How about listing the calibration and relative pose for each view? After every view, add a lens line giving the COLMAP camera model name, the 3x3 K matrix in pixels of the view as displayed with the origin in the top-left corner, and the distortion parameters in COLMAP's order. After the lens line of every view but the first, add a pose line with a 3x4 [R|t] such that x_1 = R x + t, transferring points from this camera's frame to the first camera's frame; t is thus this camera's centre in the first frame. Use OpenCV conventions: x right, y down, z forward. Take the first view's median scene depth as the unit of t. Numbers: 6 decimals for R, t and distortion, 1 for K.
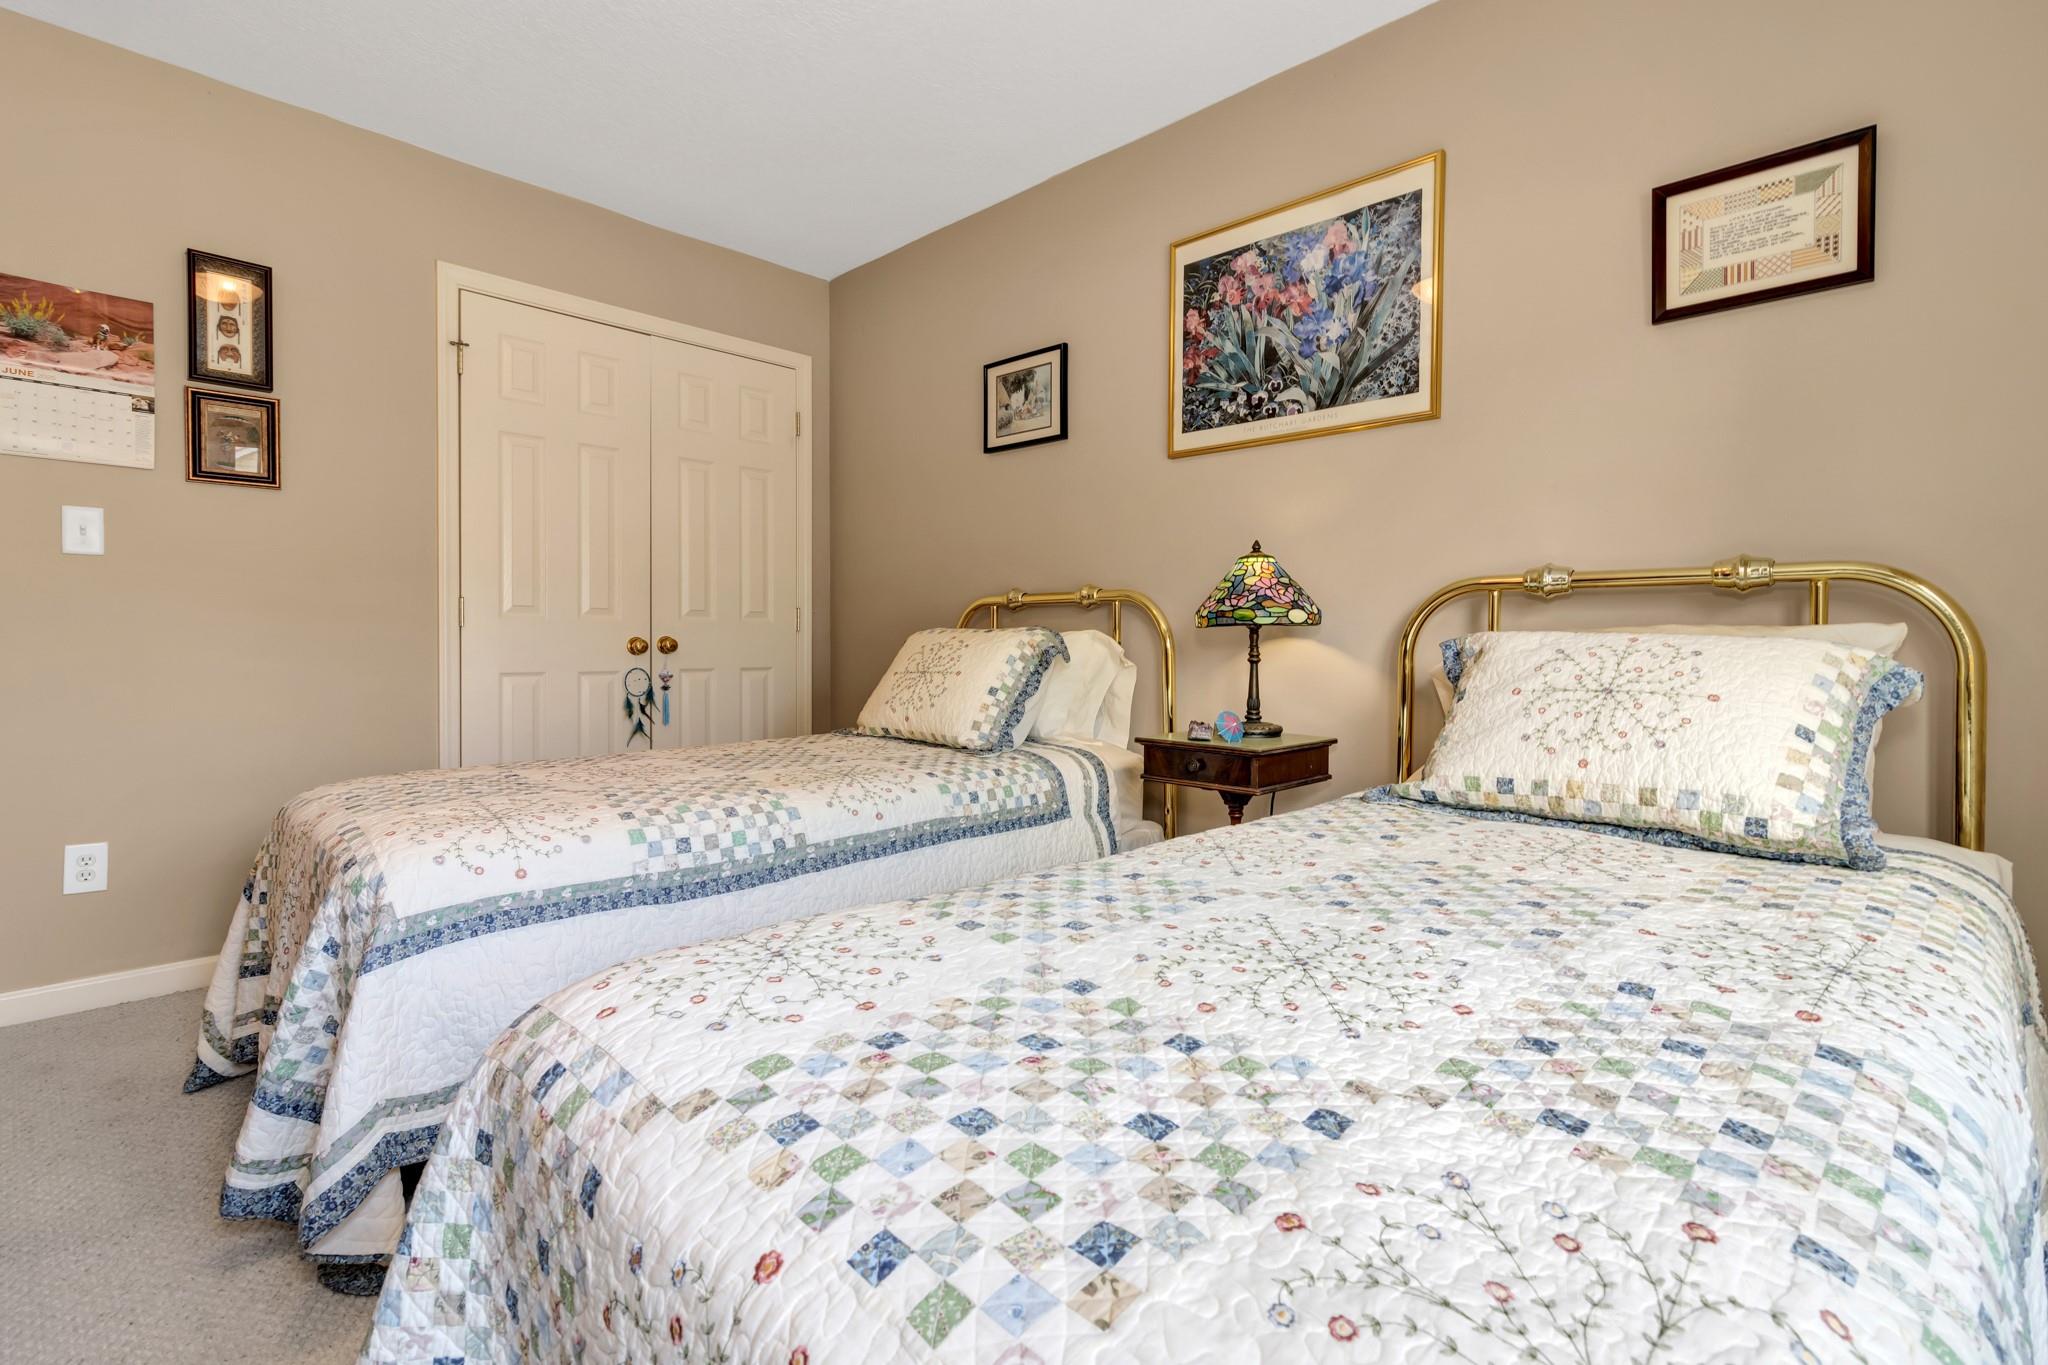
lens RADIAL K [[962.4, 0, 1018.9], [0, 962.4, 644.8], [0, 0, 1]] dist [-0.003022, 0.000435]
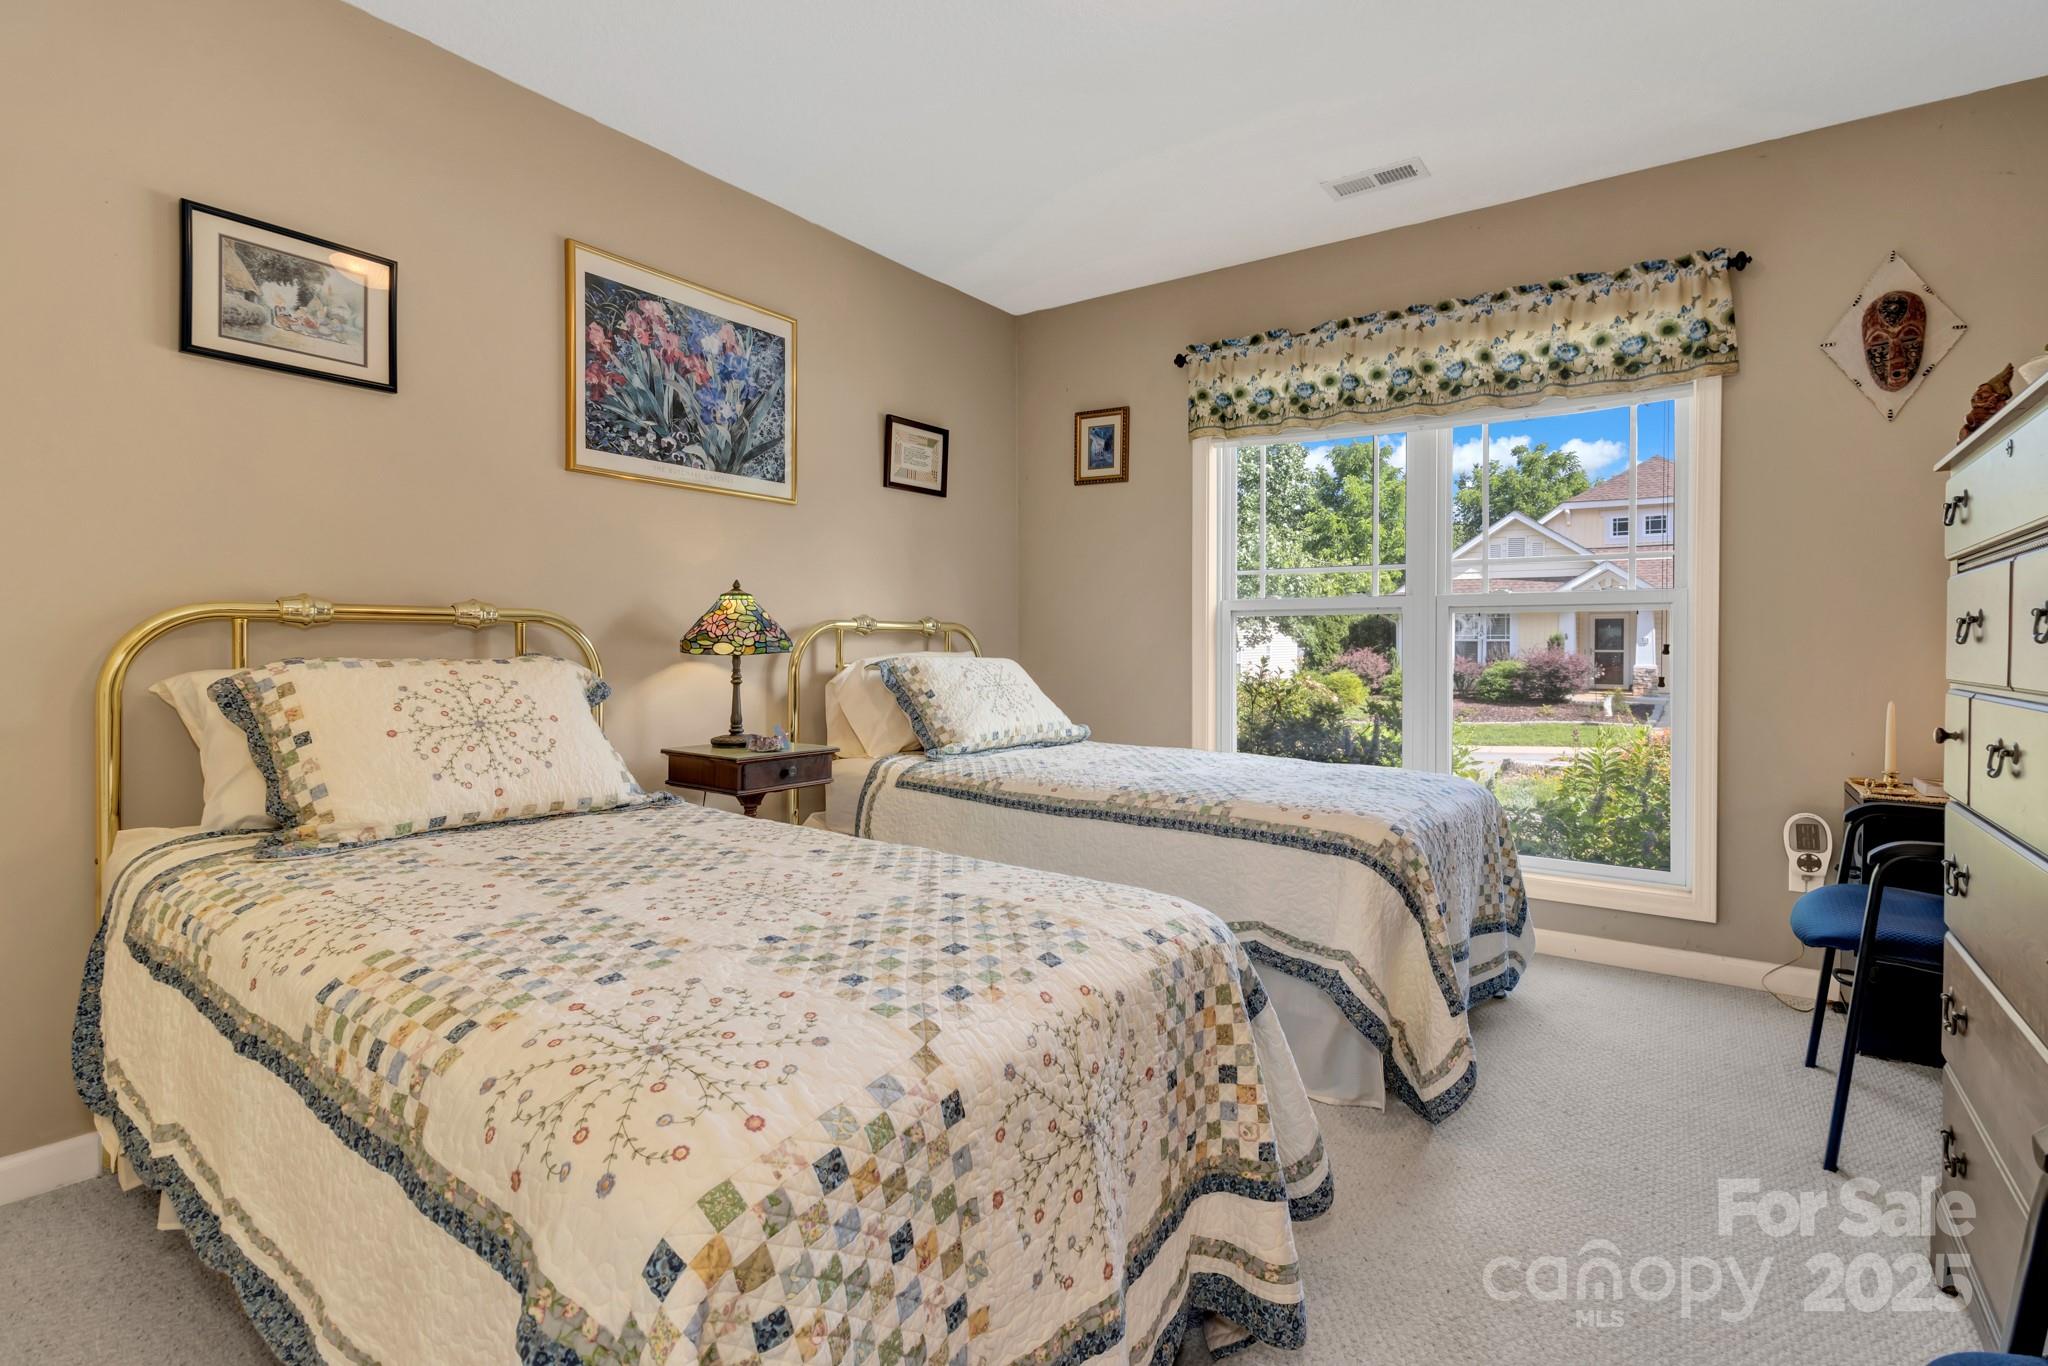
lens RADIAL K [[962.4, 0, 1018.9], [0, 962.4, 645.3], [0, 0, 1]] dist [-0.003022, 0.000435]
pose [[-0.154737, 0.003577, 0.987949, -0.897350], [0.013577, 0.999907, -0.001494, -0.020418], [-0.987862, 0.013182, -0.154771, 0.788819]]
